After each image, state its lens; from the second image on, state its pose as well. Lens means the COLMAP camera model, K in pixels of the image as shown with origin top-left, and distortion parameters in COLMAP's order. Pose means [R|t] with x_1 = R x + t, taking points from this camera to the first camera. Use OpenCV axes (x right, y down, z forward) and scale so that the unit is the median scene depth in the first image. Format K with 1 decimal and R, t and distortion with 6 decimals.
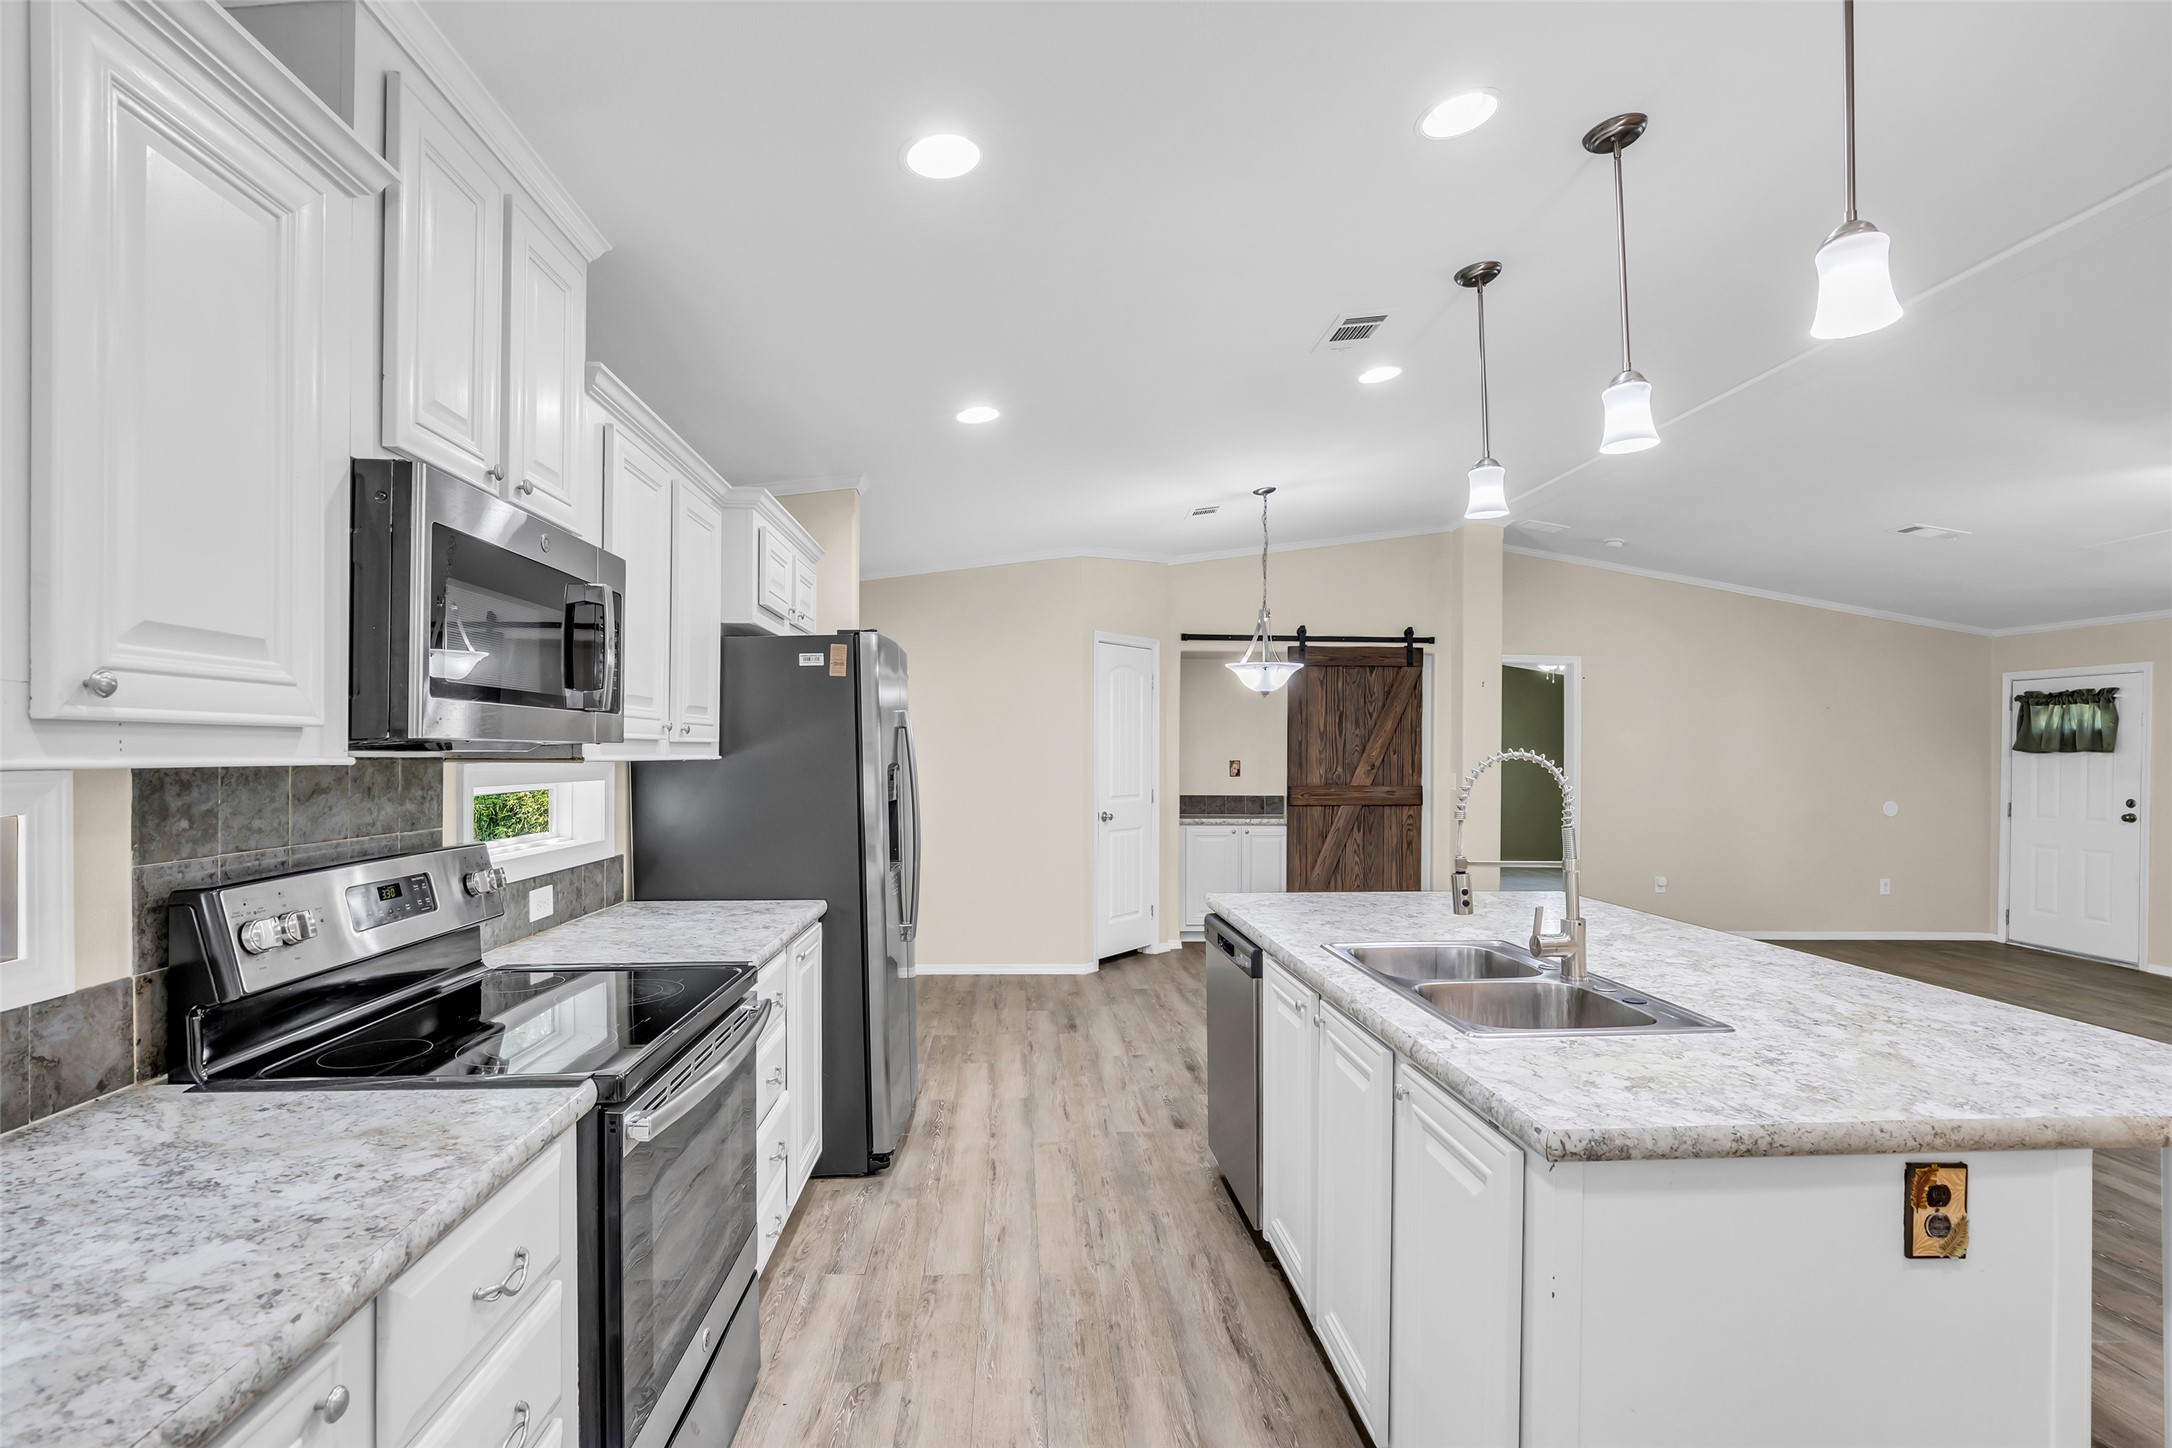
lens RADIAL K [[1008.5, 0, 1070.8], [0, 1008.5, 748.6], [0, 0, 1]] dist [-0.020493, 0.005674]
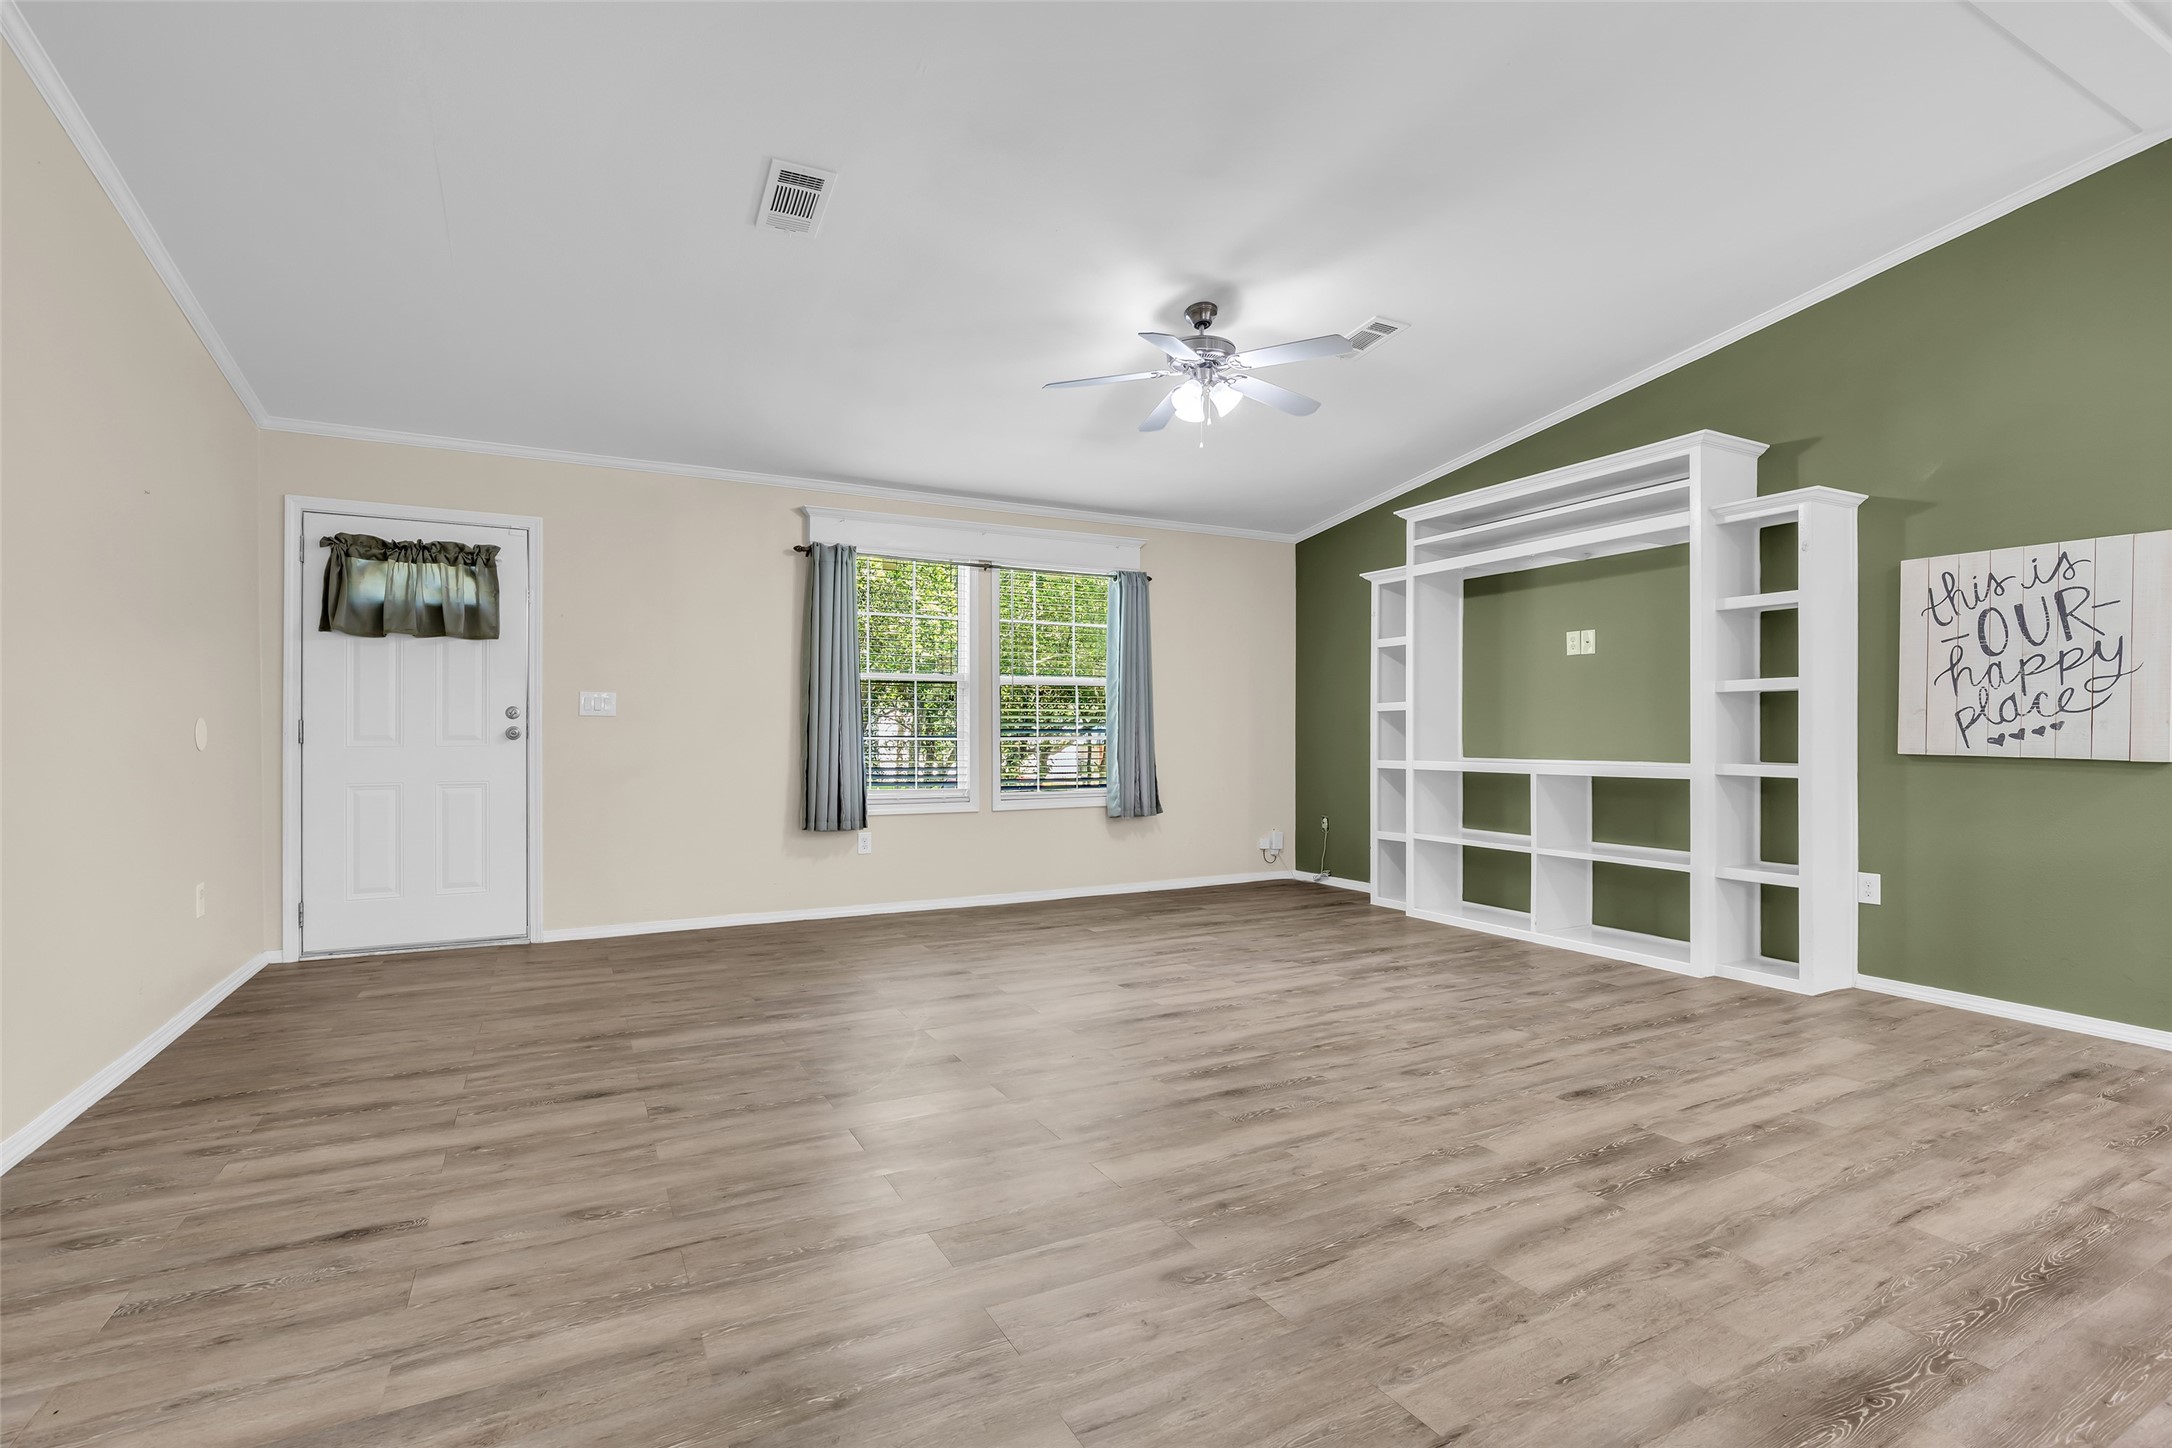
lens RADIAL K [[996.3, 0, 1077.6], [0, 996.3, 728.0], [0, 0, 1]] dist [-0.011324, 0.000957]
pose [[-0.415023, -0.012242, 0.909729, 0.251917], [-0.011337, 0.999901, 0.008283, 0.055139], [-0.909740, -0.006876, -0.415121, 0.922058]]
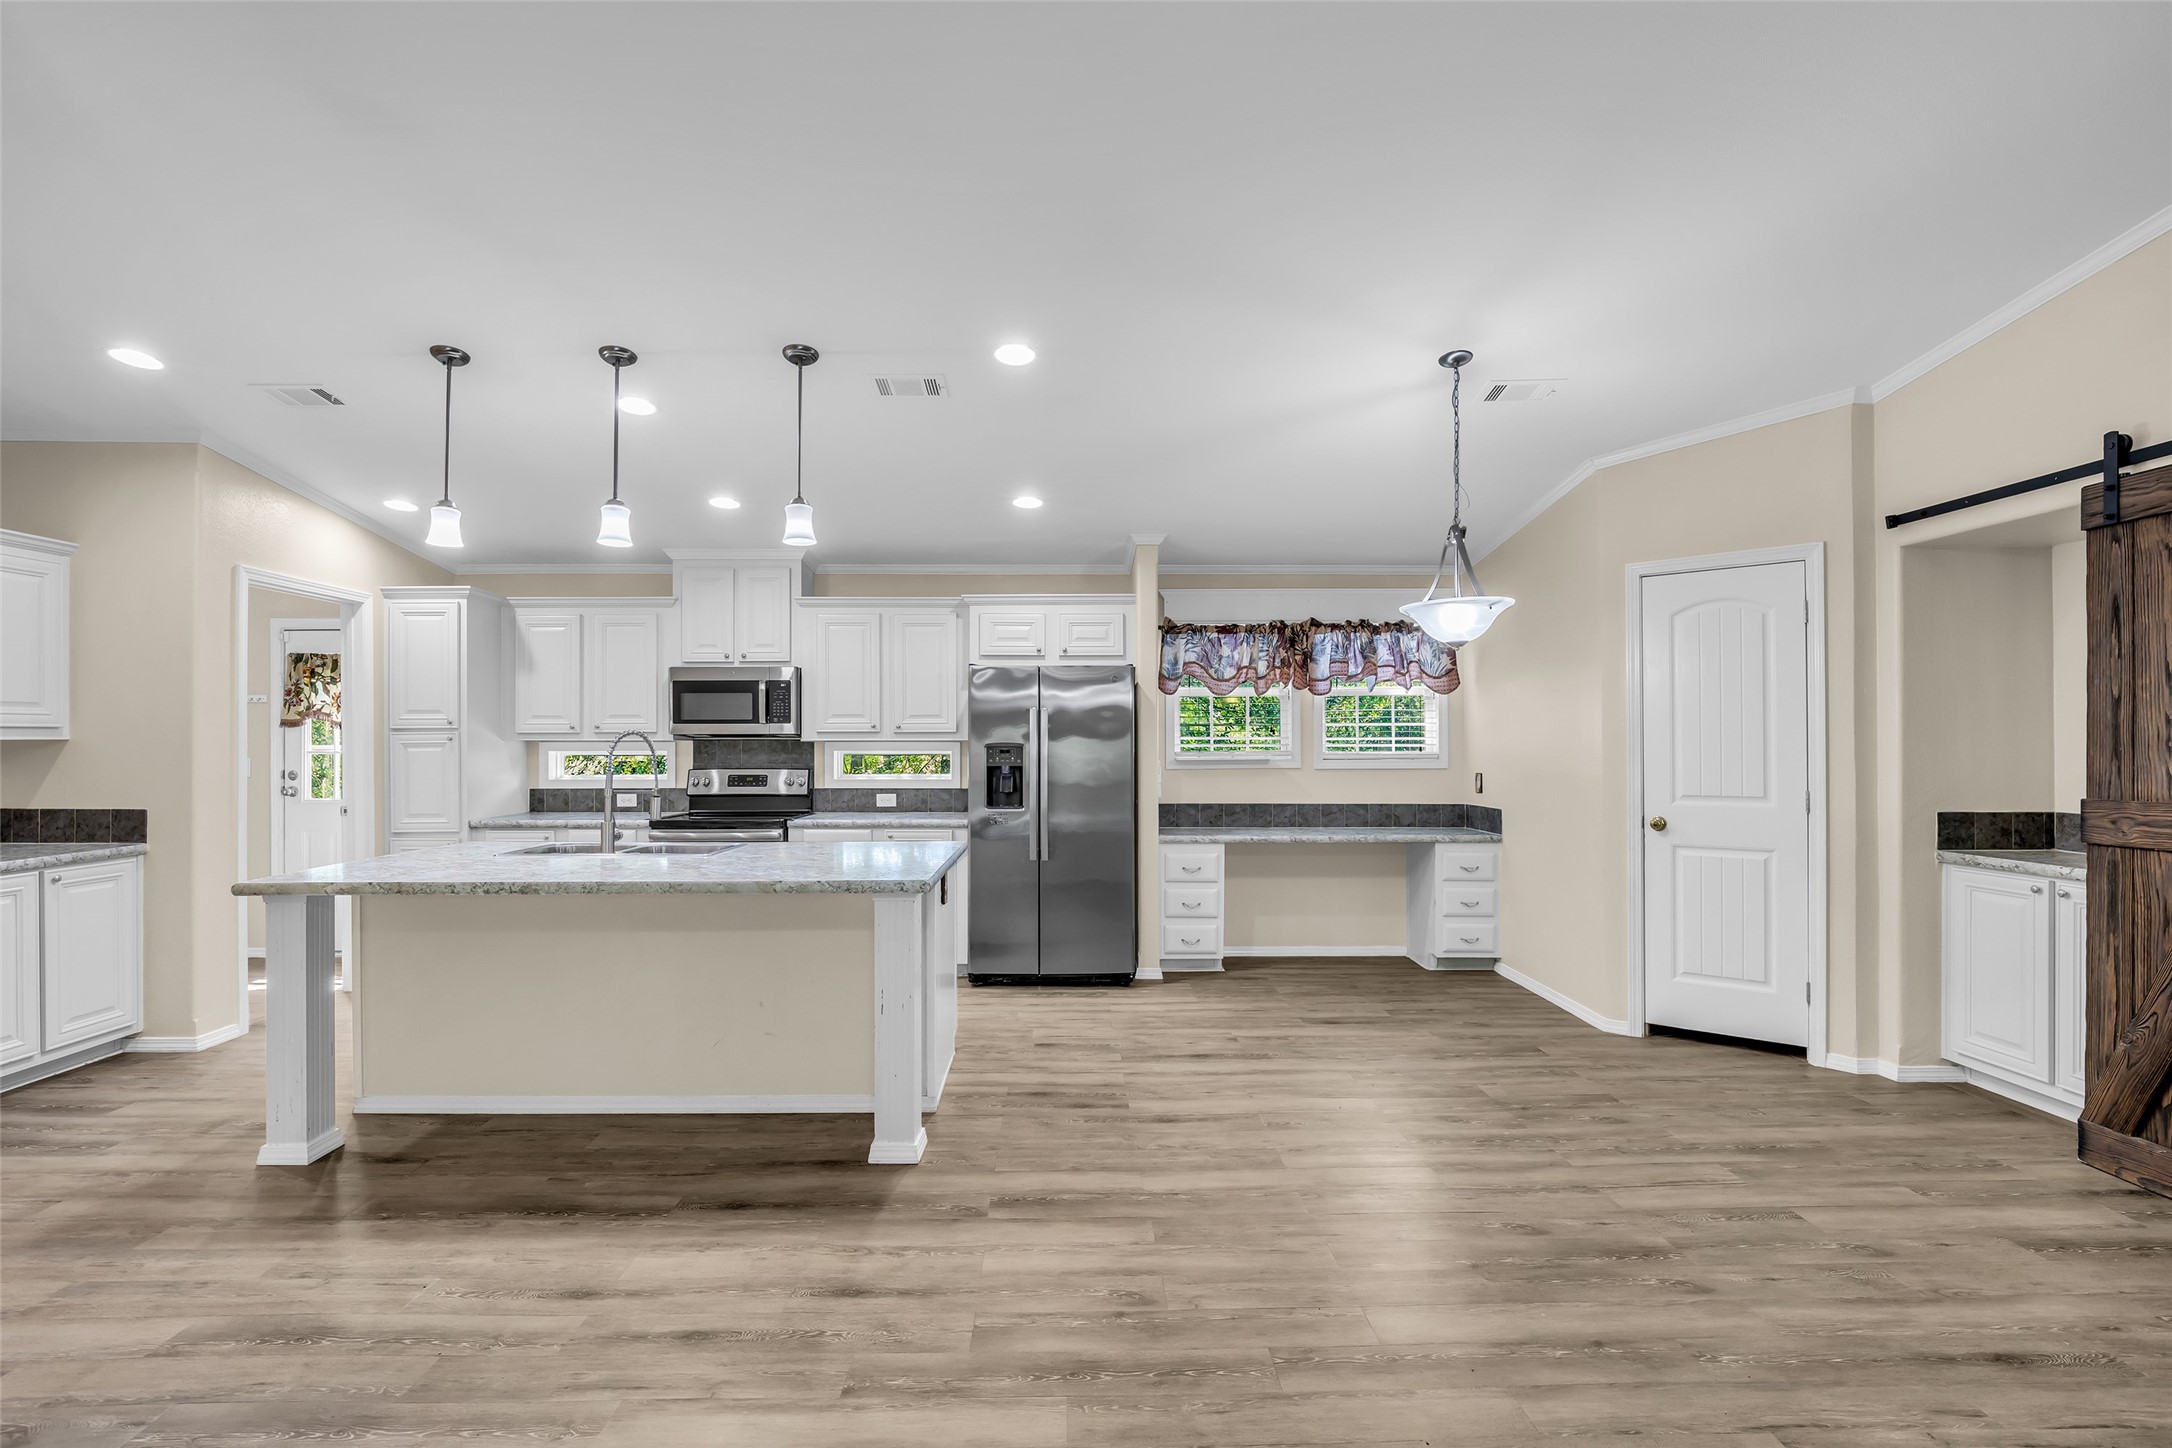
lens RADIAL K [[994.6, 0, 1080.9], [0, 994.6, 742.4], [0, 0, 1]] dist [-0.018146, 0.006119]
pose [[-0.041143, -0.006065, -0.999135, 0.689317], [0.005996, 0.999962, -0.006317, 0.012321], [0.999135, -0.006251, -0.041105, 0.586752]]
